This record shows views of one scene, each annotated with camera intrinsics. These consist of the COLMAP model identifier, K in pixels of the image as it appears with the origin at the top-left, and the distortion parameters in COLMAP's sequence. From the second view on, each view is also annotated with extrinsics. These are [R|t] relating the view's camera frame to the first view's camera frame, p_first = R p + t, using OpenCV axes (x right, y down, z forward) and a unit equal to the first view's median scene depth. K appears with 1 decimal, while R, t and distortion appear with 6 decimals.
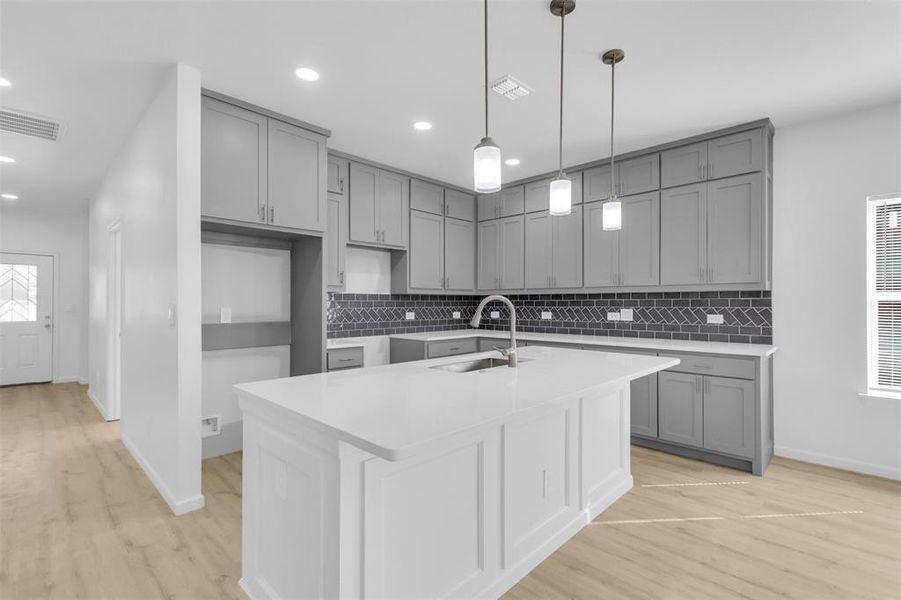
lens RADIAL K [[416.3, 0, 450.4], [0, 416.3, 300.7], [0, 0, 1]] dist [0.004962, 0.000776]
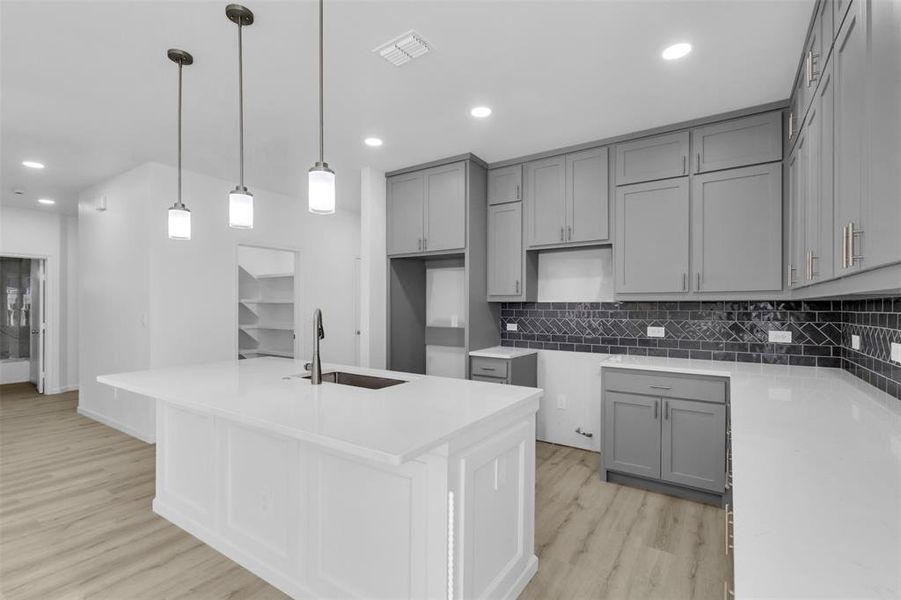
lens RADIAL K [[416.3, 0, 448.3], [0, 416.3, 308.1], [0, 0, 1]] dist [0.004962, 0.000776]
pose [[0.172019, 0.001177, -0.985093, 0.618467], [0.003277, 0.999993, 0.001767, -0.006964], [0.985088, -0.003532, 0.172014, 0.617900]]
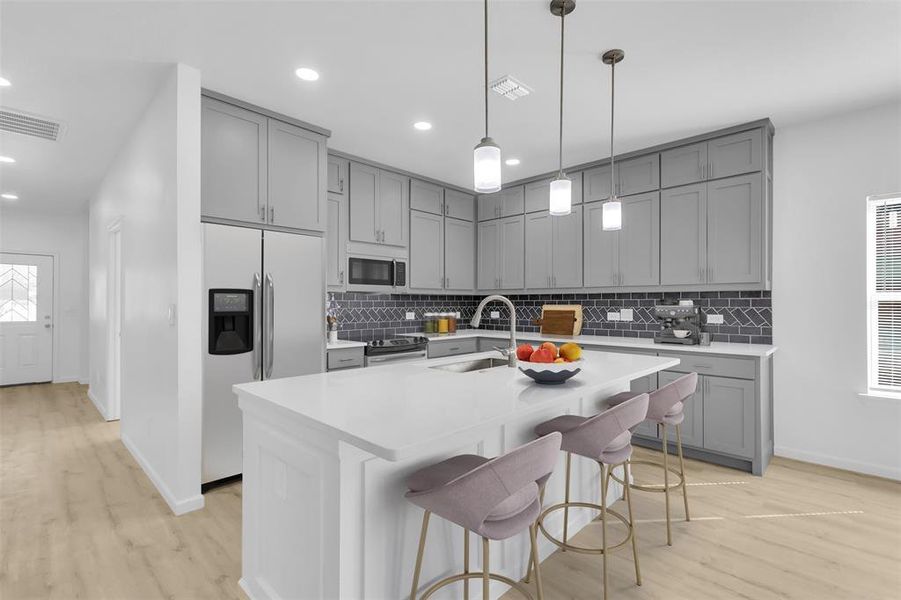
lens RADIAL K [[417.2, 0, 451.0], [0, 417.2, 300.7], [0, 0, 1]] dist [0.005852, 0.000297]
pose [[1.000000, -0.000049, -0.000258, 0.001855], [0.000049, 1.000000, -0.000009, 0.000013], [0.000258, 0.000009, 1.000000, -0.002221]]
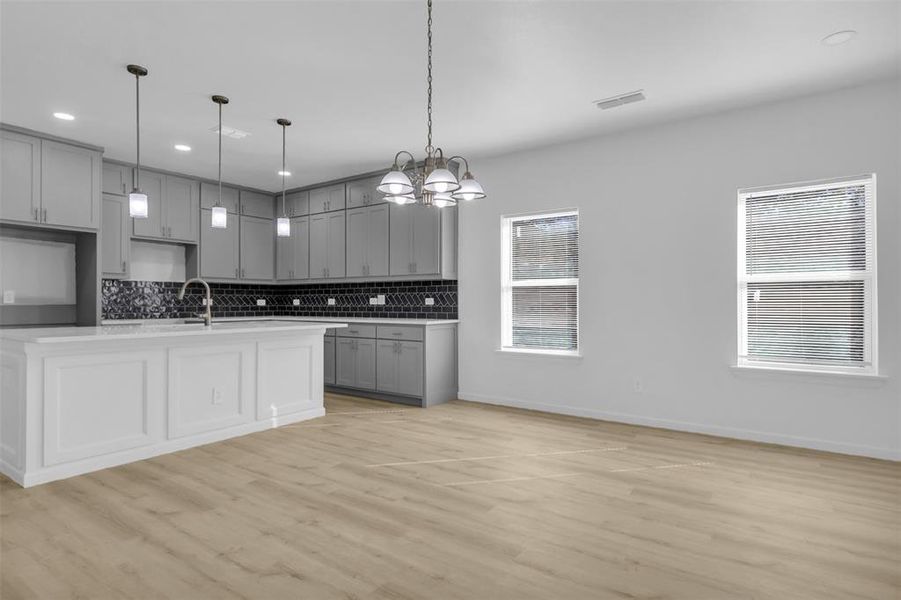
lens RADIAL K [[498.8, 0, 441.9], [0, 498.8, 299.7], [0, 0, 1]] dist [0.041305, 0.002310]
pose [[0.990944, 0.000882, 0.134274, 0.404455], [-0.001107, 0.999998, 0.001600, 0.031231], [-0.134272, -0.001734, 0.990943, -0.506450]]
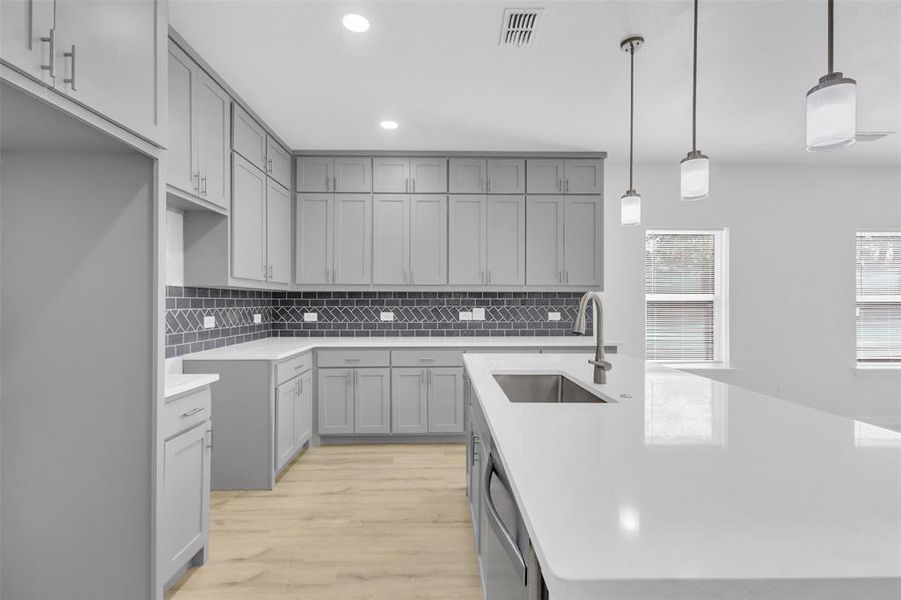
lens RADIAL K [[417.2, 0, 453.2], [0, 417.2, 301.9], [0, 0, 1]] dist [0.005852, 0.000297]
pose [[0.699244, 0.003111, 0.714876, -0.333270], [-0.005725, 0.999983, 0.001248, 0.003962], [-0.714860, -0.004965, 0.699250, 0.349050]]
